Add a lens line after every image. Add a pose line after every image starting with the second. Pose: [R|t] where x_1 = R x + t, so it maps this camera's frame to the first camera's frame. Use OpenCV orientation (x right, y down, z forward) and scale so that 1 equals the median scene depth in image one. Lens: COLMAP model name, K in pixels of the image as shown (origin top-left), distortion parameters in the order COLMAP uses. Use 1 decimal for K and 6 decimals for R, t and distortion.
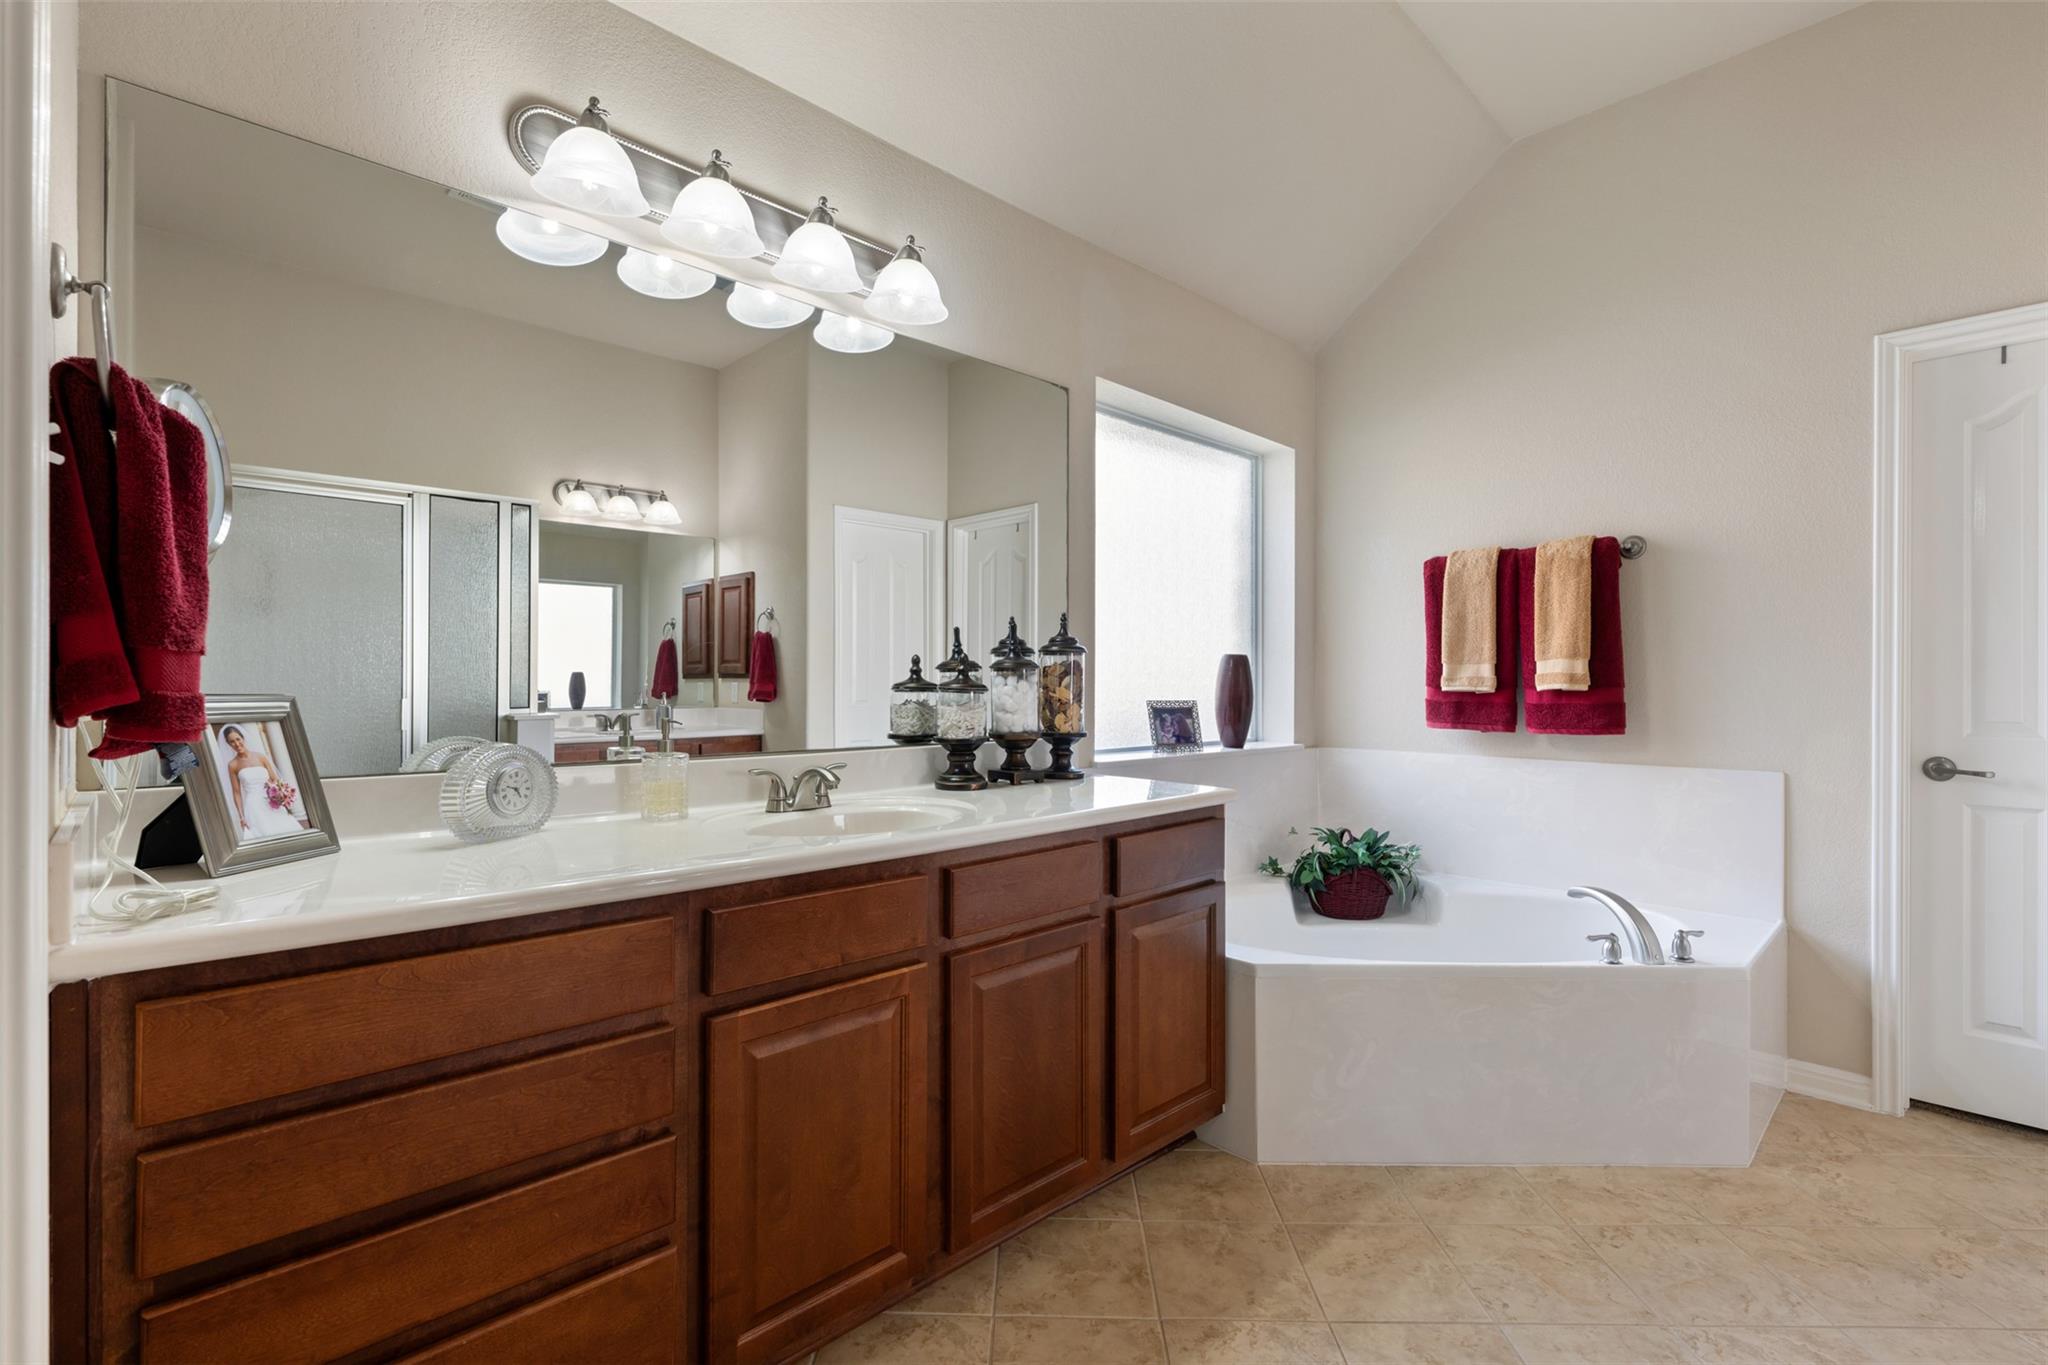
lens RADIAL K [[923.9, 0, 1024.4], [0, 923.9, 685.8], [0, 0, 1]] dist [0.009998, -0.000532]
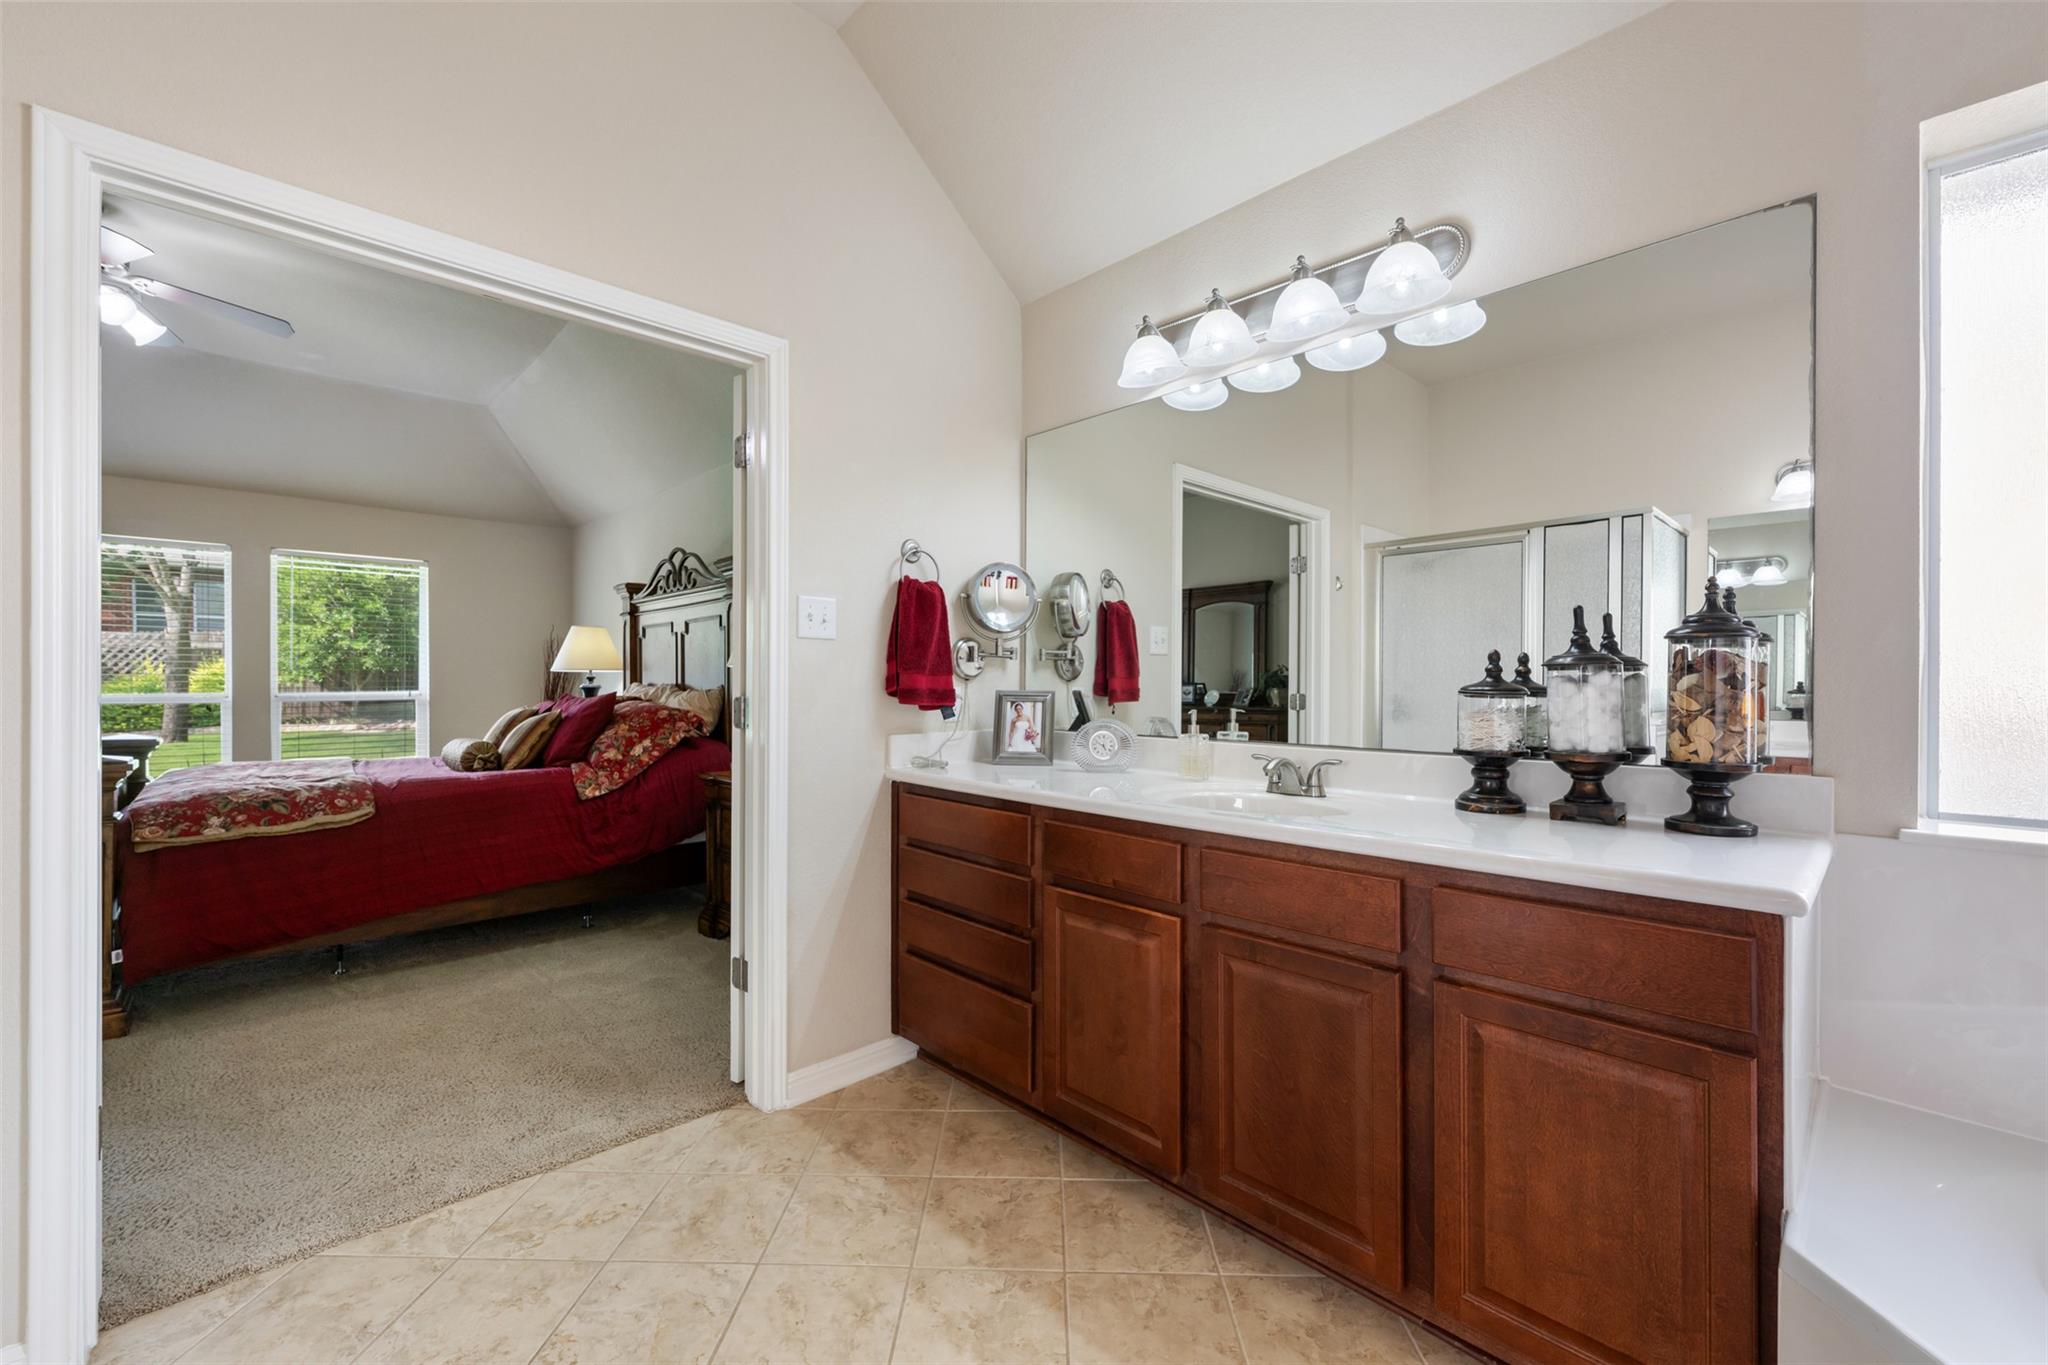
lens RADIAL K [[833.5, 0, 1026.9], [0, 833.5, 683.9], [0, 0, 1]] dist [0.001292, 0.000108]
pose [[-0.007934, -0.003969, -0.999961, 0.690565], [-0.006449, 0.999972, -0.003918, 0.001471], [0.999948, 0.006418, -0.007959, 0.576525]]
